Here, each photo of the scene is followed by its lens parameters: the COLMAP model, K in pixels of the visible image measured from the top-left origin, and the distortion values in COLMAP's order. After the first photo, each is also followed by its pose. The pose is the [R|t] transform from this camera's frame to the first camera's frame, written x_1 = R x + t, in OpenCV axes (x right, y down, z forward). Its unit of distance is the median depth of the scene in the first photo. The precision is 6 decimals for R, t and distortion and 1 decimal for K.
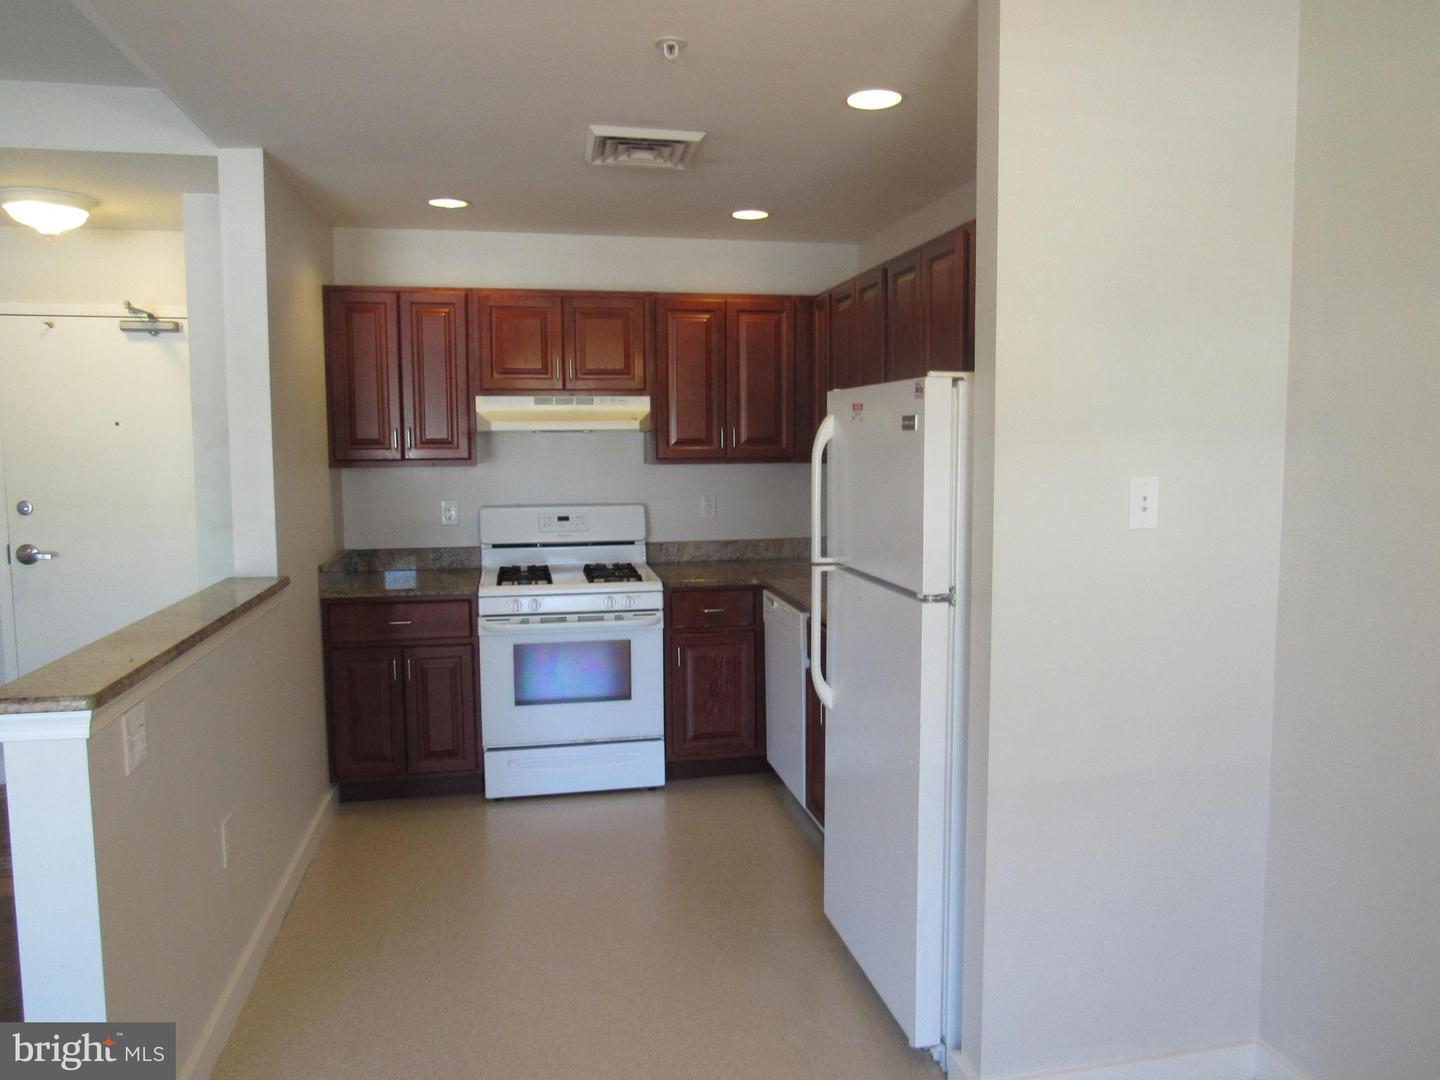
lens RADIAL K [[1028.0, 0, 722.0], [0, 1028.0, 545.5], [0, 0, 1]] dist [-0.028351, 0.016453]
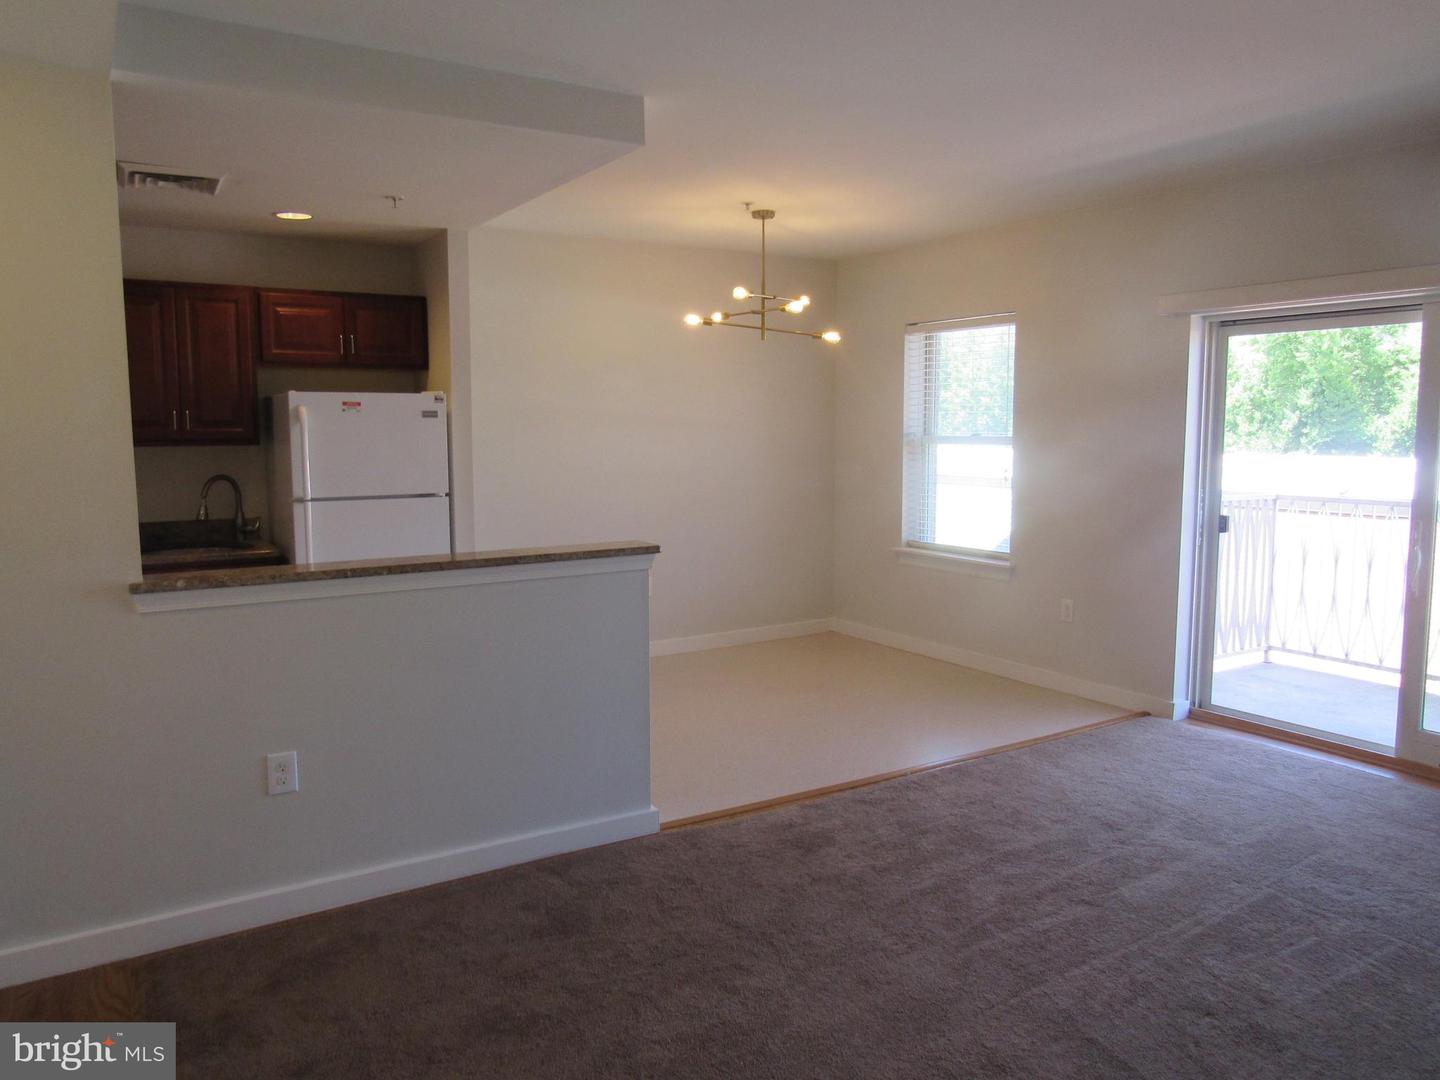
lens RADIAL K [[1028.0, 0, 731.2], [0, 1028.0, 545.4], [0, 0, 1]] dist [-0.028351, 0.016453]
pose [[-0.355401, -0.102477, 0.929079, -1.072221], [0.098485, 0.984334, 0.146244, -0.053634], [-0.929511, 0.143475, -0.339741, 0.624648]]
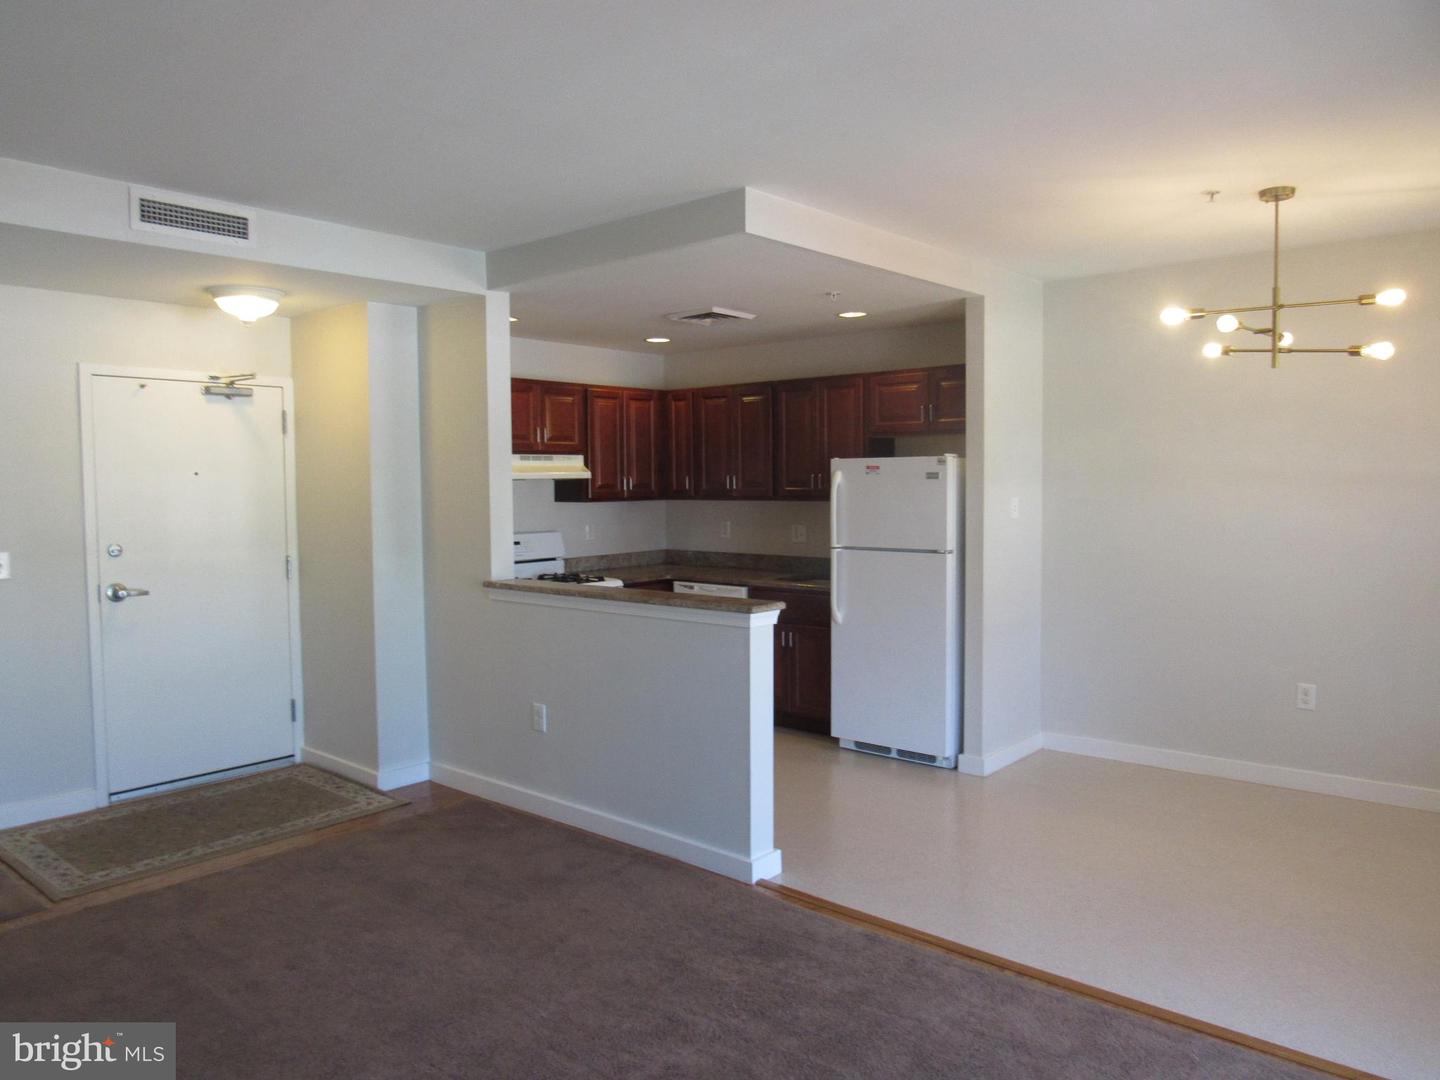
lens RADIAL K [[1028.0, 0, 718.3], [0, 1028.0, 545.2], [0, 0, 1]] dist [-0.028351, 0.016453]
pose [[0.793844, -0.041669, 0.606692, -0.828661], [0.068445, 0.997433, -0.021054, 0.025208], [-0.604257, 0.058238, 0.794658, -0.263112]]
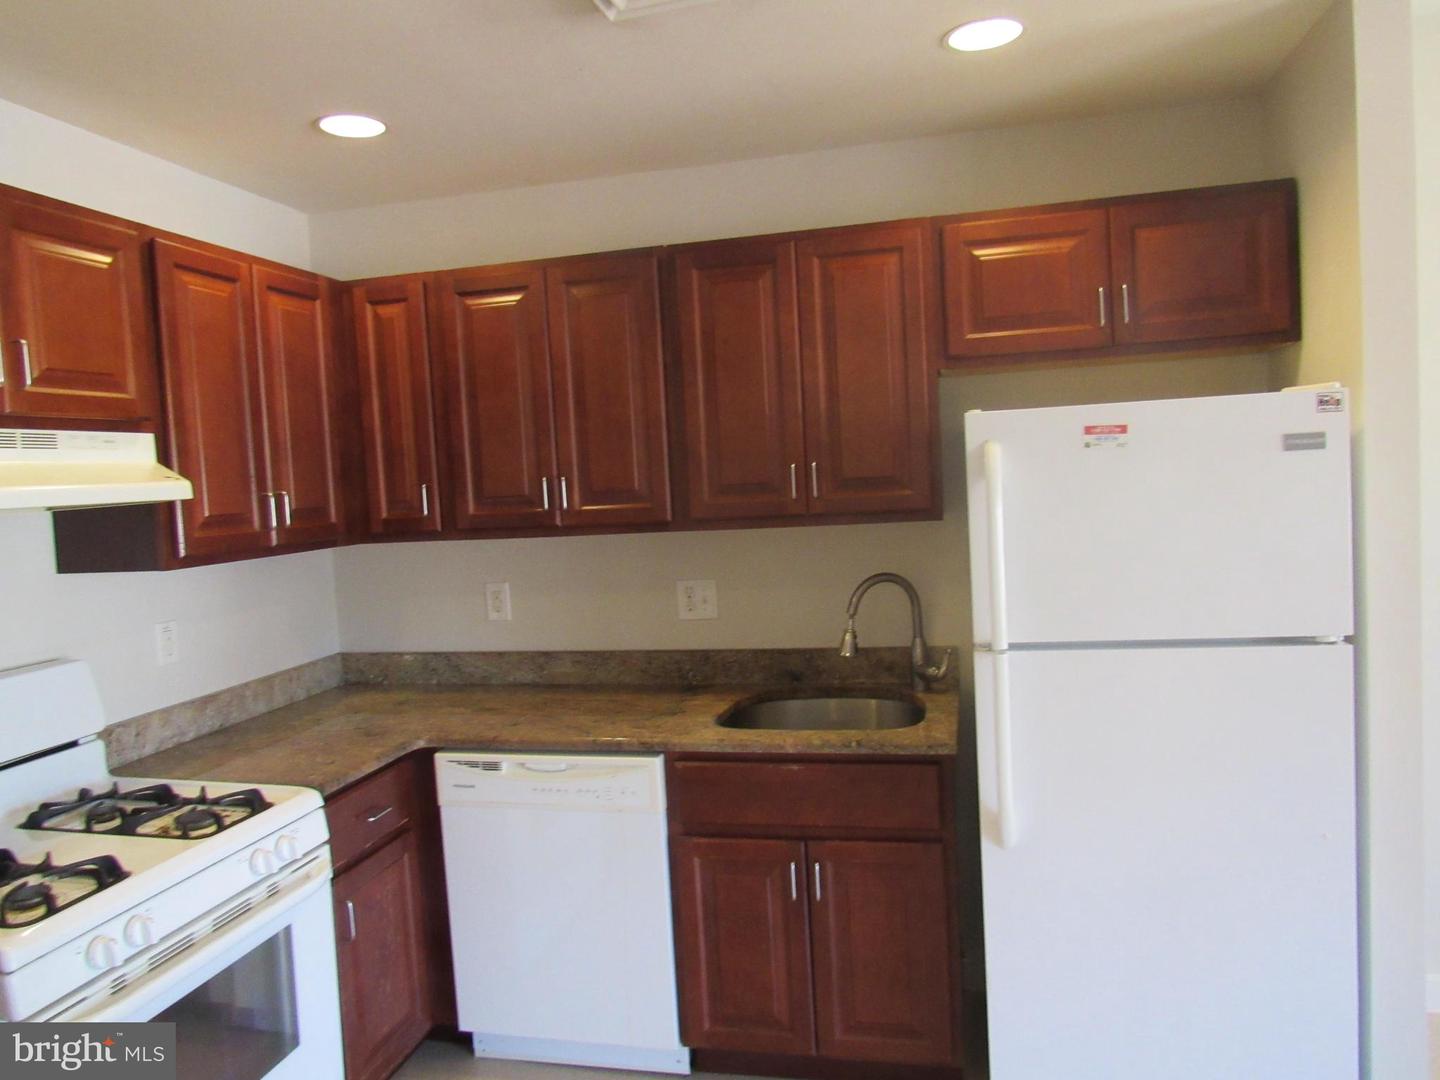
lens RADIAL K [[1028.0, 0, 716.9], [0, 1028.0, 540.4], [0, 0, 1]] dist [-0.028351, 0.016453]
pose [[0.423407, -0.075015, 0.902829, -0.415949], [0.144665, 0.989376, 0.014361, -0.064334], [-0.894315, 0.124527, 0.429761, 0.572972]]
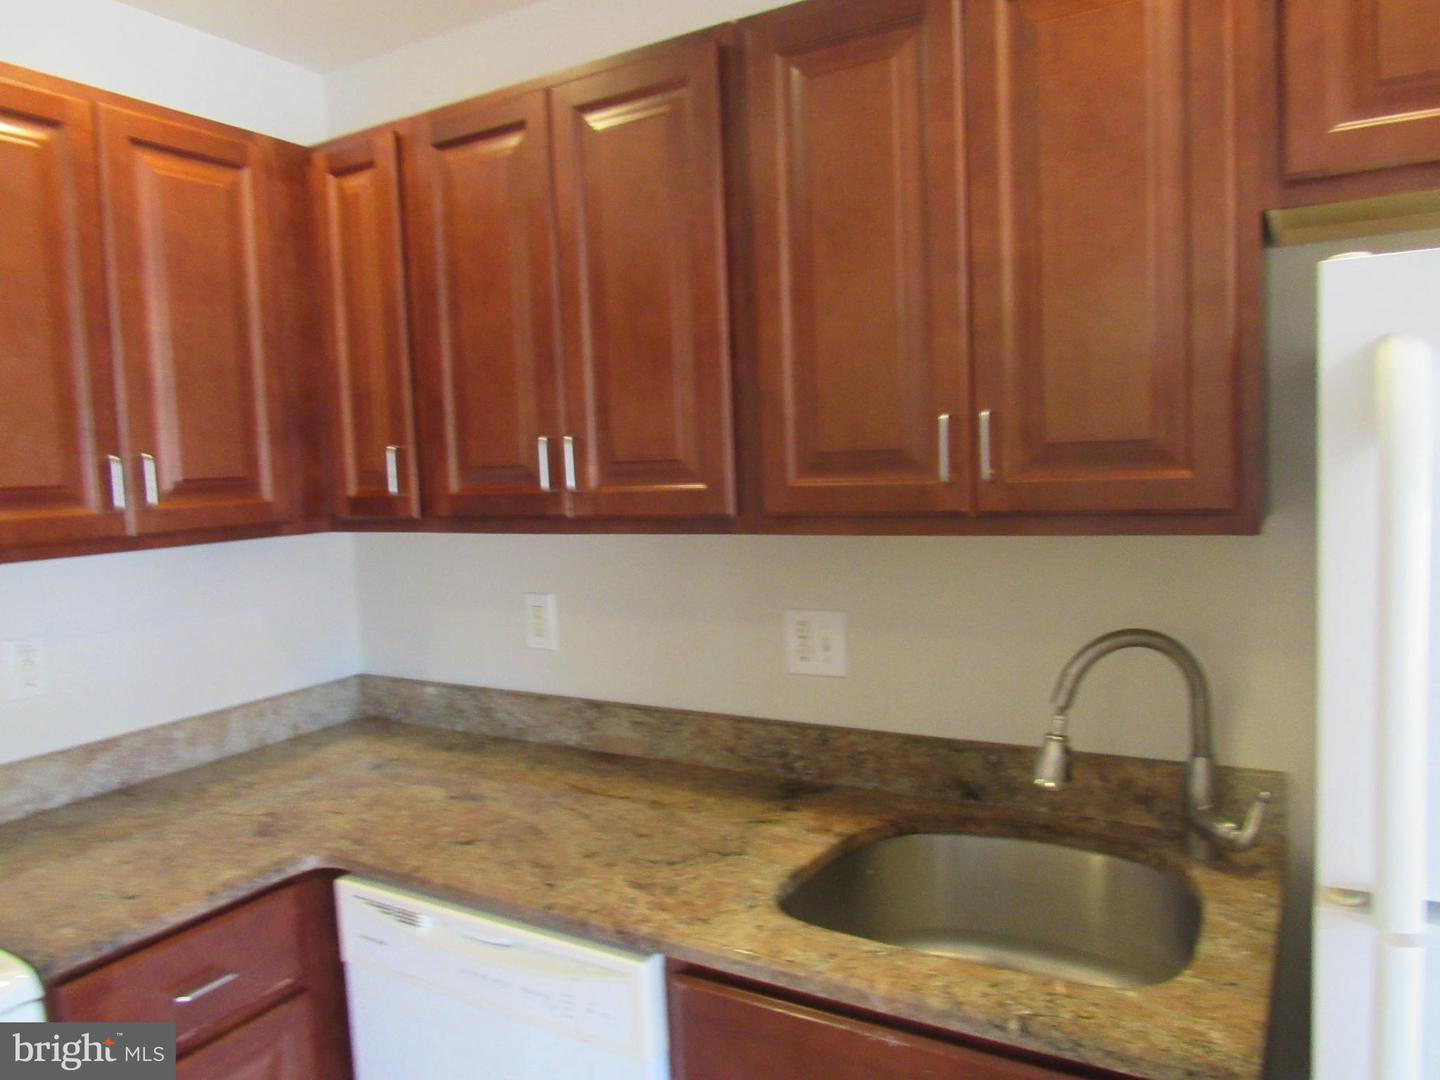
lens RADIAL K [[1028.0, 0, 719.3], [0, 1028.0, 538.4], [0, 0, 1]] dist [-0.028351, 0.016453]
pose [[0.670598, -0.078327, 0.737674, -0.129282], [0.112315, 0.993667, 0.003406, -0.065129], [-0.733269, 0.080568, 0.675149, 0.629848]]
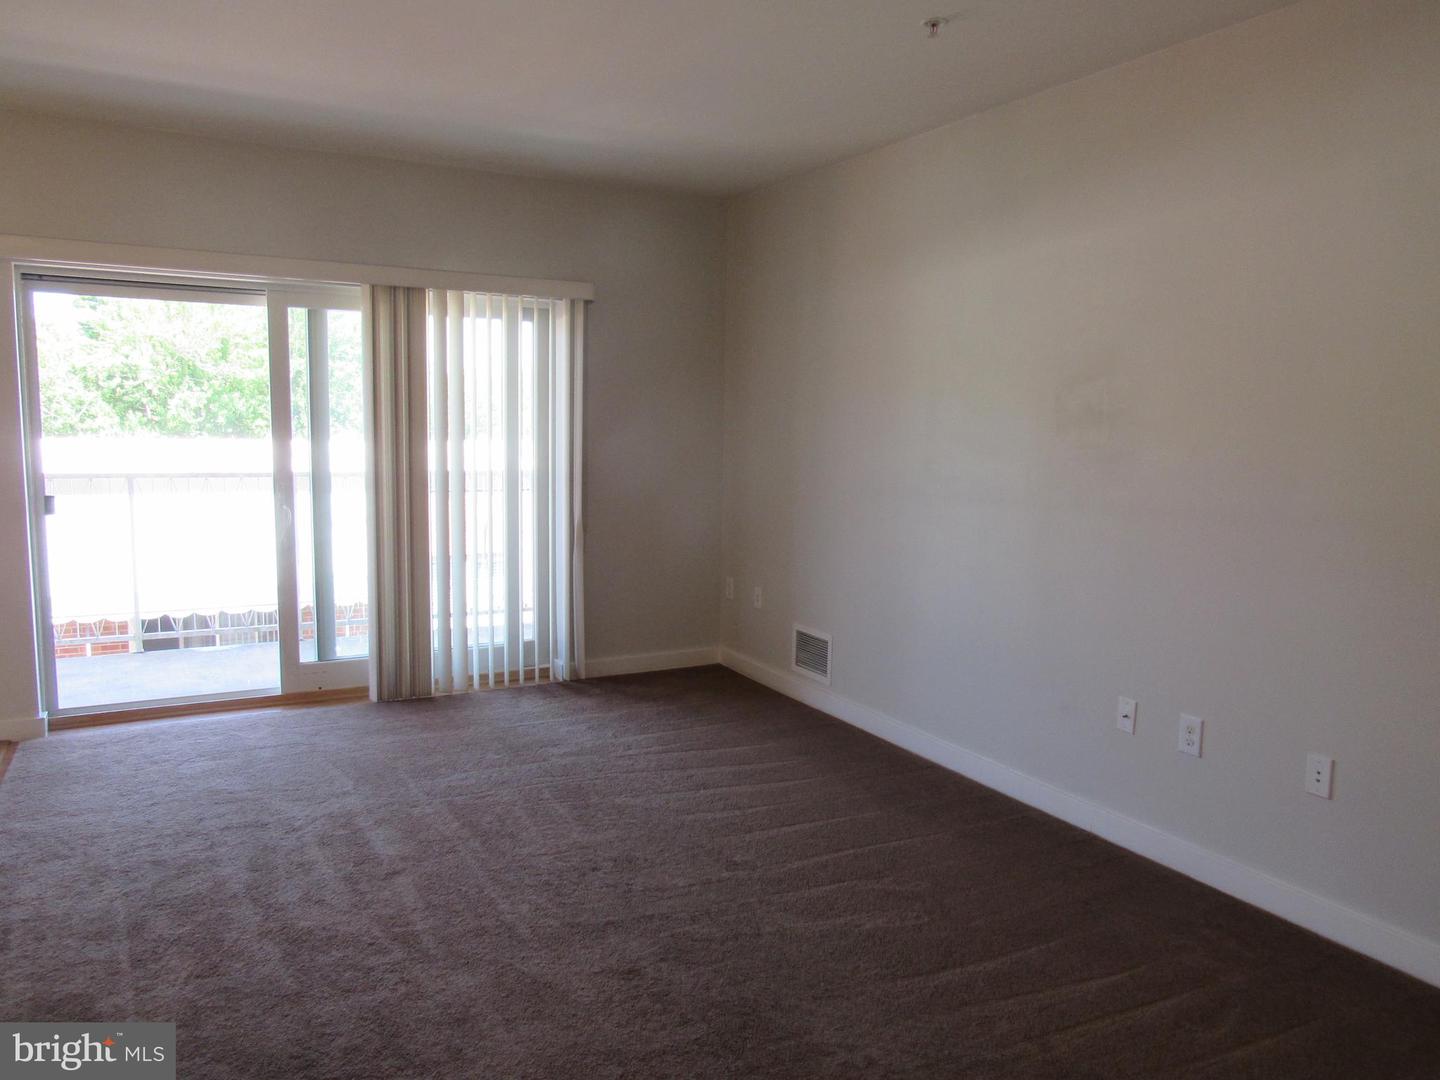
lens RADIAL K [[1028.0, 0, 724.2], [0, 1028.0, 545.8], [0, 0, 1]] dist [-0.028351, 0.016453]
pose [[-0.954452, 0.019729, -0.297710, -0.538735], [-0.048129, 0.974563, 0.218883, -0.070323], [0.294456, 0.223242, -0.929225, 0.867030]]
